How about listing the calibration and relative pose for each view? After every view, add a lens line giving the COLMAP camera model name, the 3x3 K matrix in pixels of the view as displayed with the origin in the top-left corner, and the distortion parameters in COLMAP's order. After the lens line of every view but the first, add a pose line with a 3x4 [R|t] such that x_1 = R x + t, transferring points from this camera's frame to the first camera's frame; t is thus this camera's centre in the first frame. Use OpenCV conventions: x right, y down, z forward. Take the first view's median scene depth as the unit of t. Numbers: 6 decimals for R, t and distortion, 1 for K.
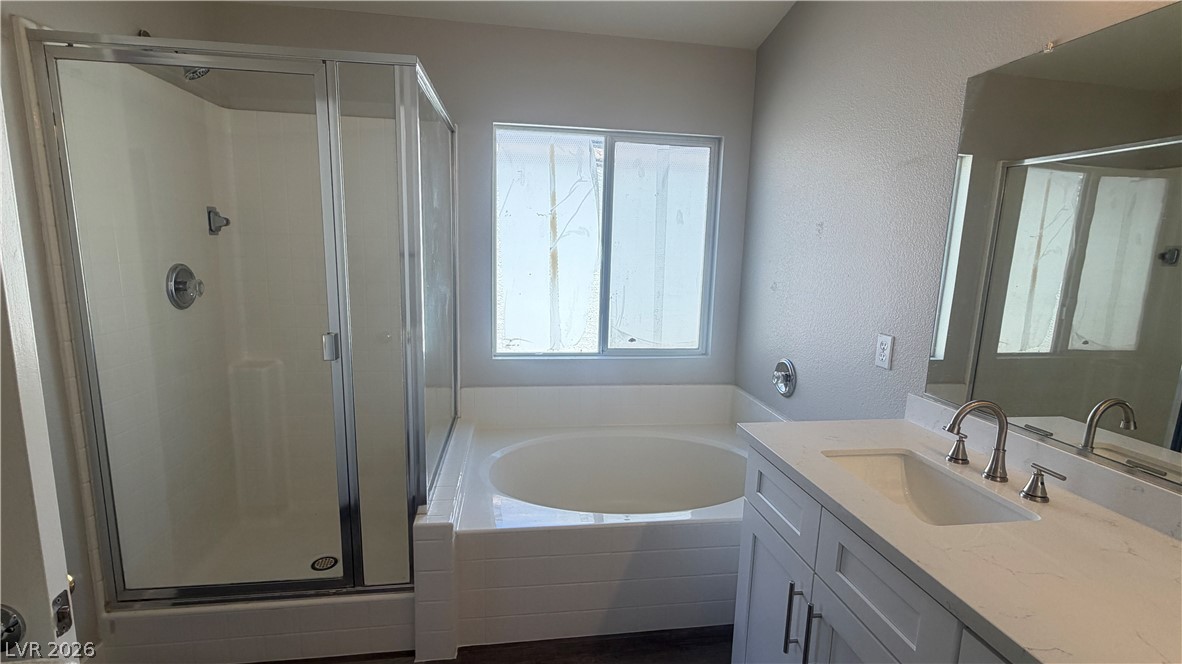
lens RADIAL K [[543.3, 0, 593.9], [0, 543.3, 332.4], [0, 0, 1]] dist [0.004023, 0.000210]
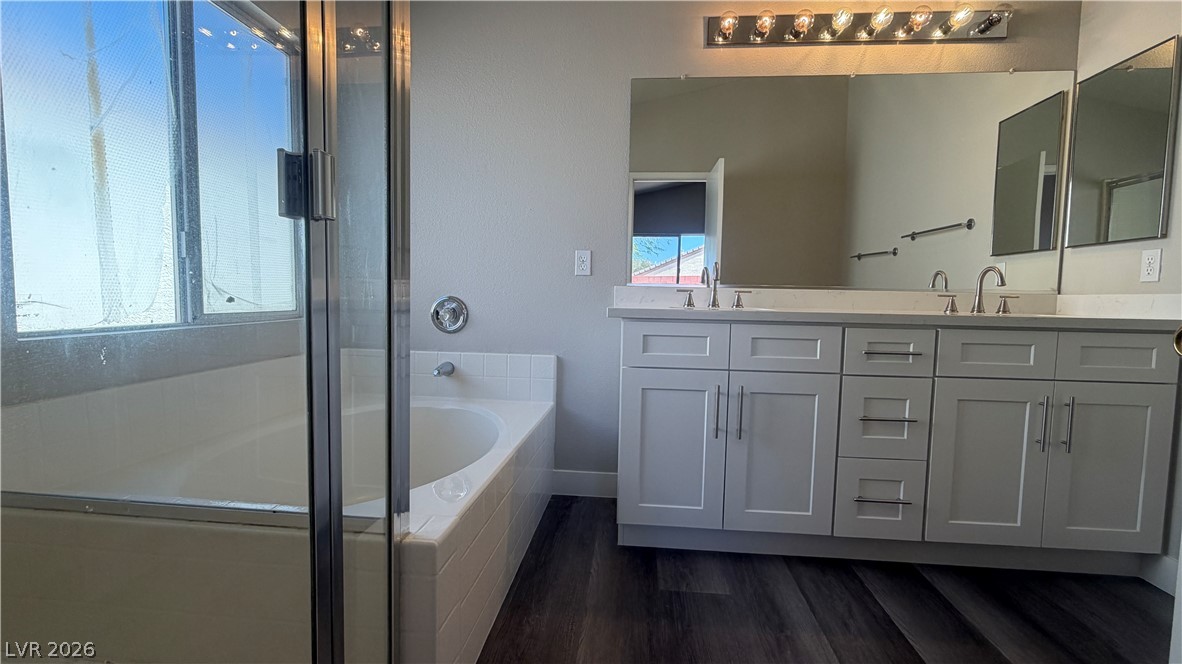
lens RADIAL K [[543.3, 0, 591.2], [0, 543.3, 335.3], [0, 0, 1]] dist [0.004023, 0.000210]
pose [[0.247145, -0.098071, 0.964003, -0.479234], [0.142638, 0.987709, 0.063914, 0.078962], [-0.958422, 0.121708, 0.258096, 0.406209]]
